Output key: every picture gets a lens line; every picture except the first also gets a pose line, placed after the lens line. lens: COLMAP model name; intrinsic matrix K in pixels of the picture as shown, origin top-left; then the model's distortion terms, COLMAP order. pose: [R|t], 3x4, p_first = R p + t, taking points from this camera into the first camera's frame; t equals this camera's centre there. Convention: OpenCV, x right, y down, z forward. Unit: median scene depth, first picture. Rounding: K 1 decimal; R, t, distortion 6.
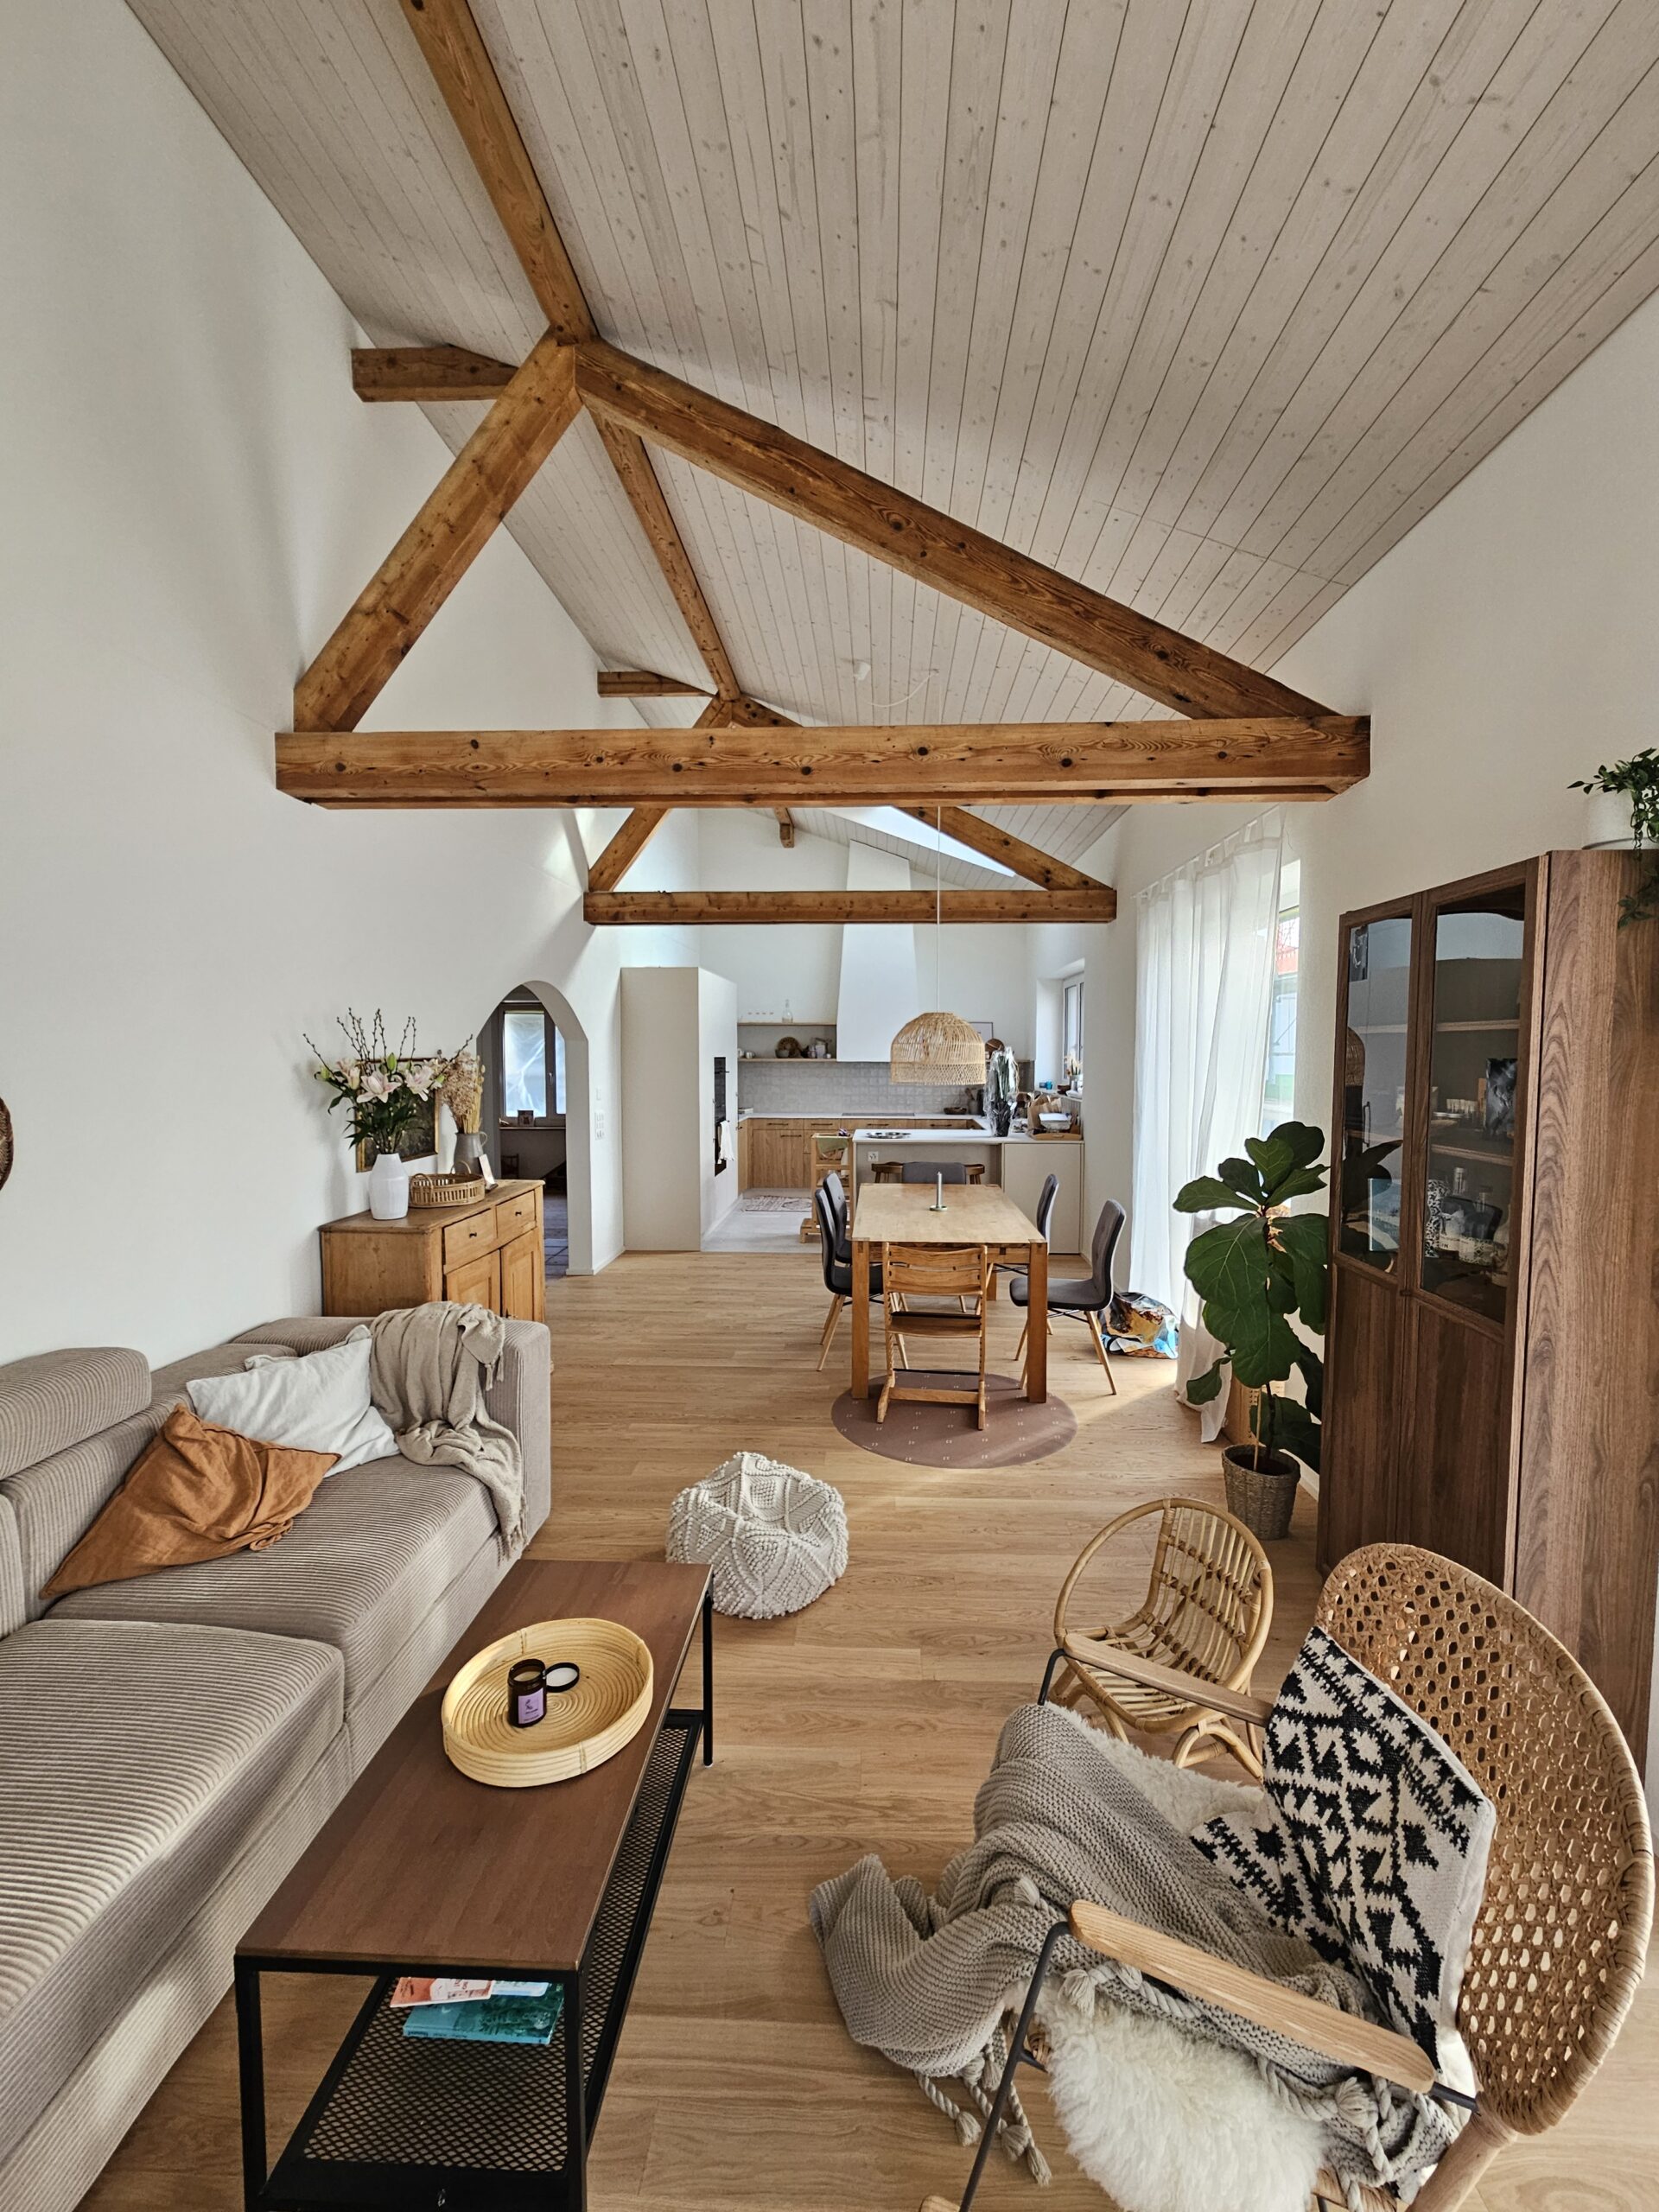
lens RADIAL K [[894.5, 0, 838.8], [0, 894.5, 1105.1], [0, 0, 1]] dist [-0.002426, 0.000207]
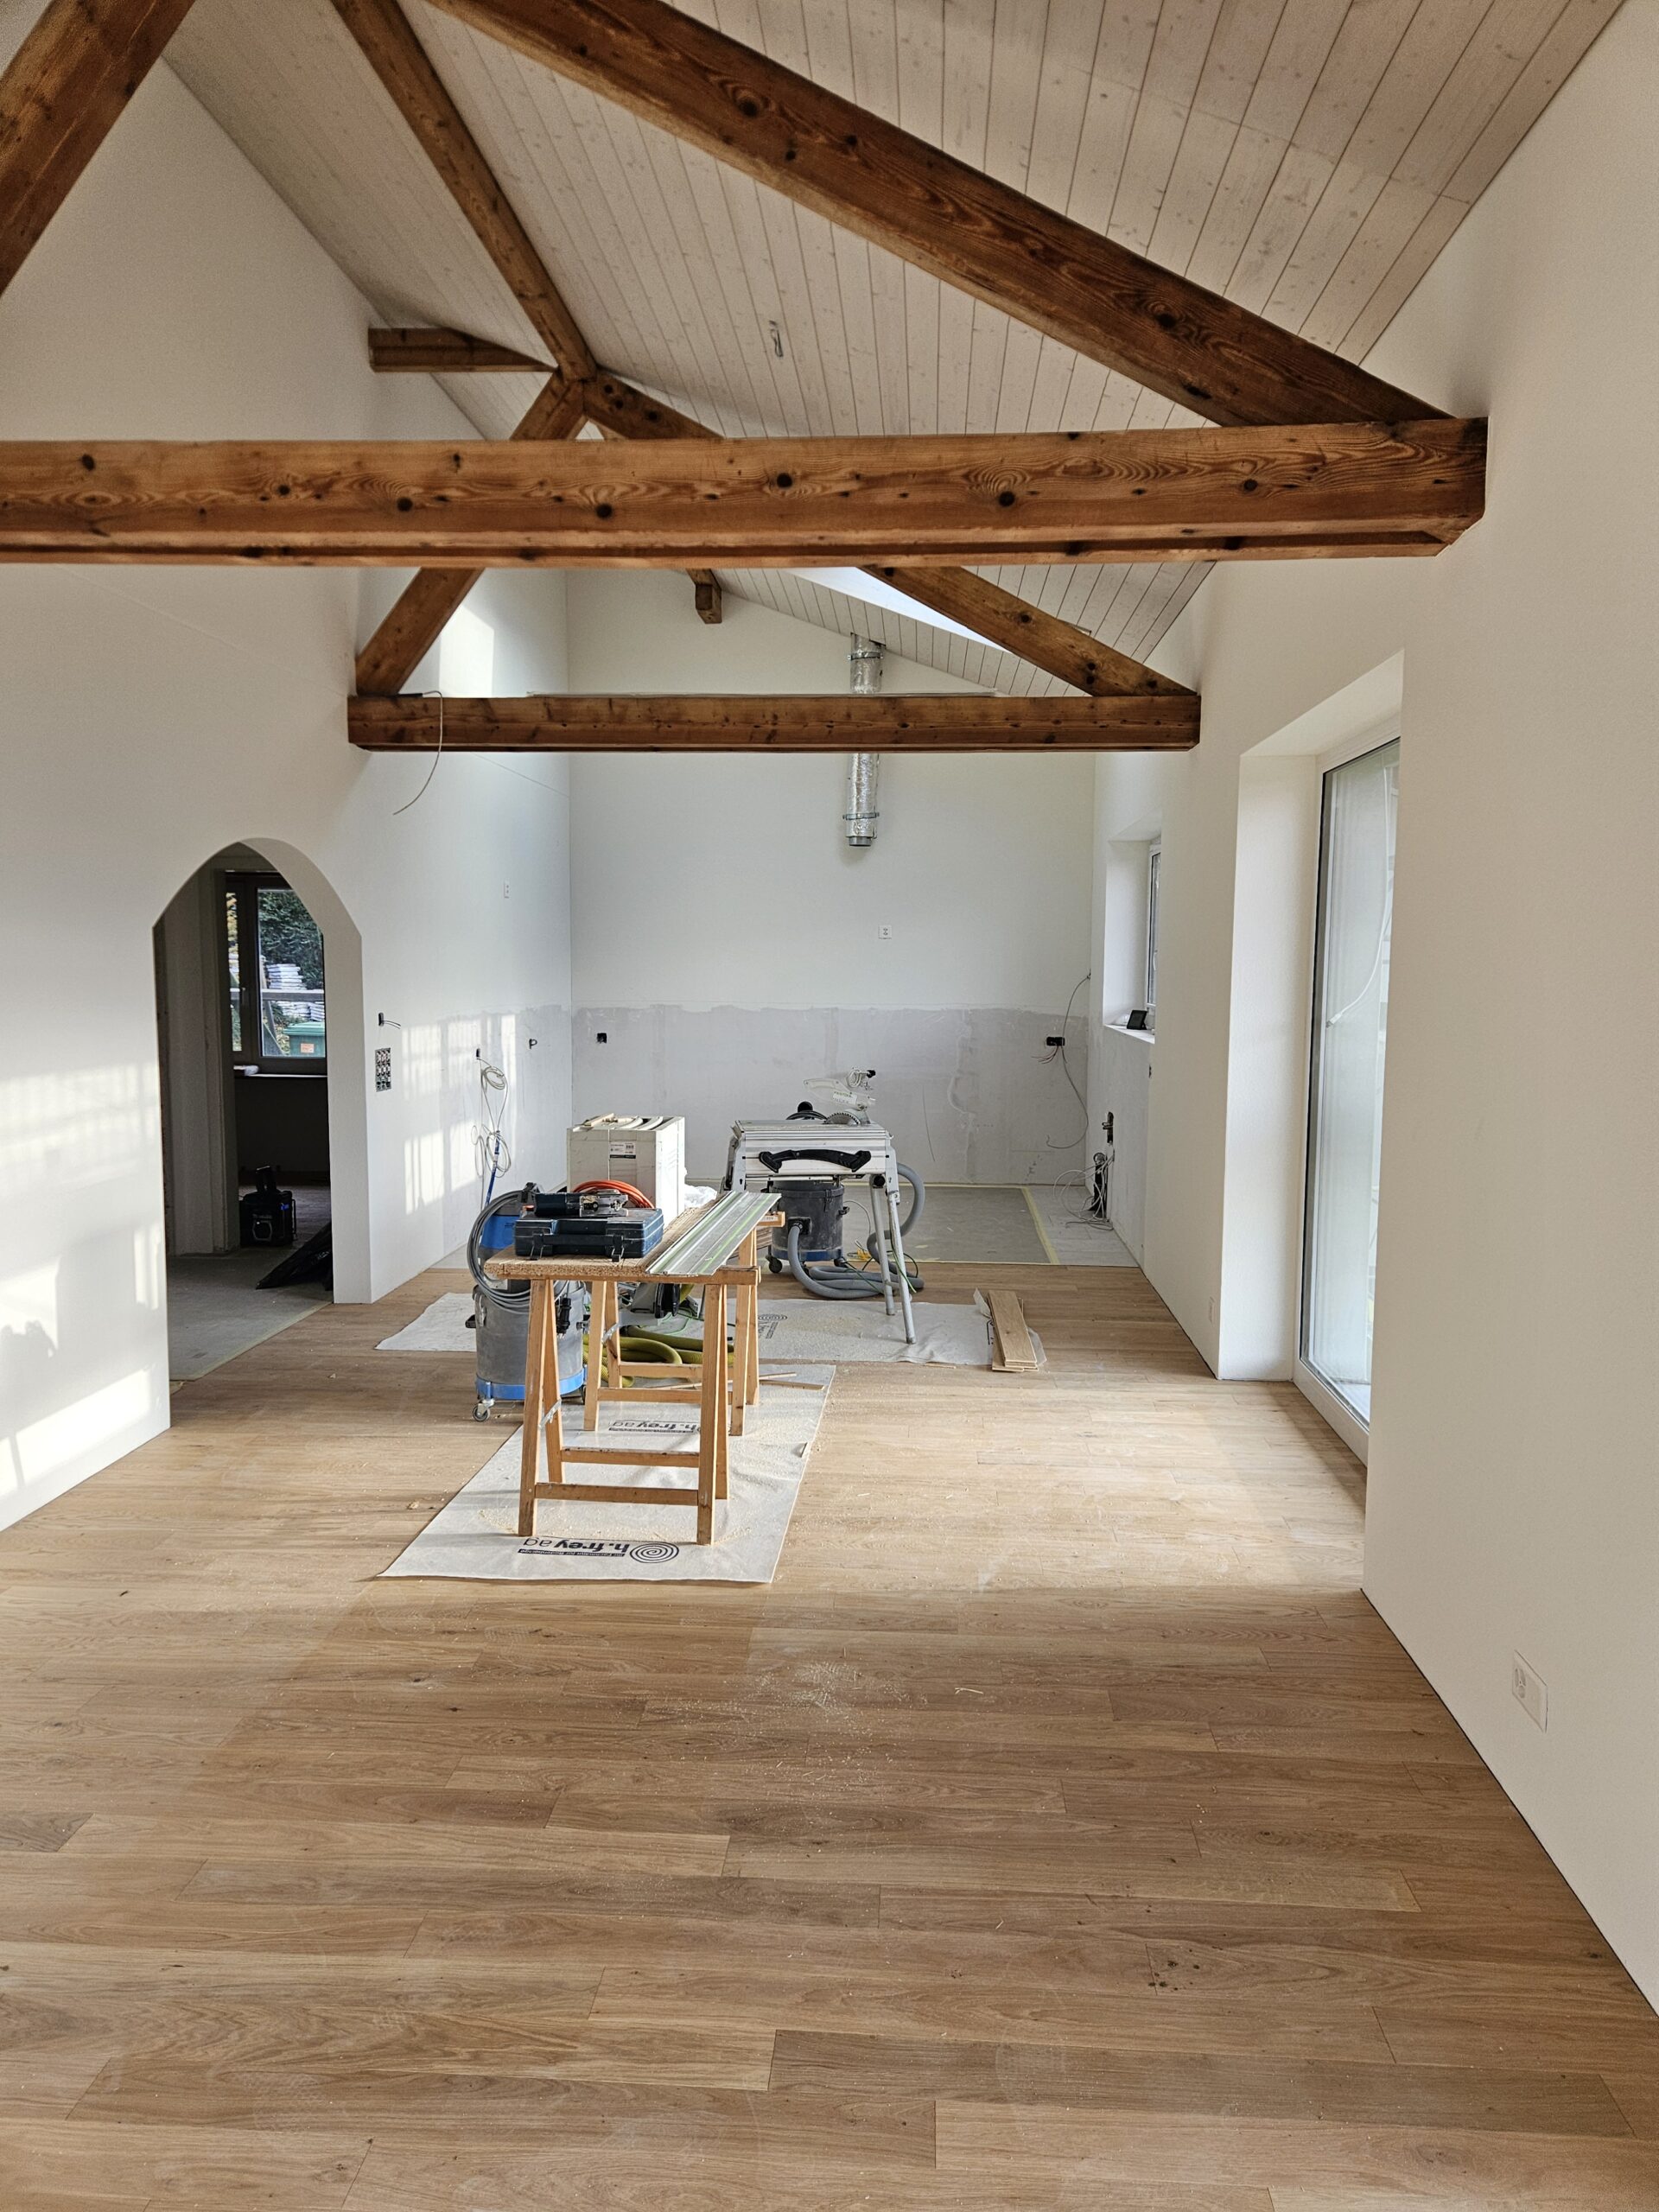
lens RADIAL K [[1465.3, 0, 837.1], [0, 1465.3, 1110.9], [0, 0, 1]] dist [0.060325, -0.042416]
pose [[0.999855, 0.006789, -0.015648, 0.148103], [-0.006124, 0.999093, 0.042140, 0.010651], [0.015920, -0.042038, 0.998989, -0.076252]]
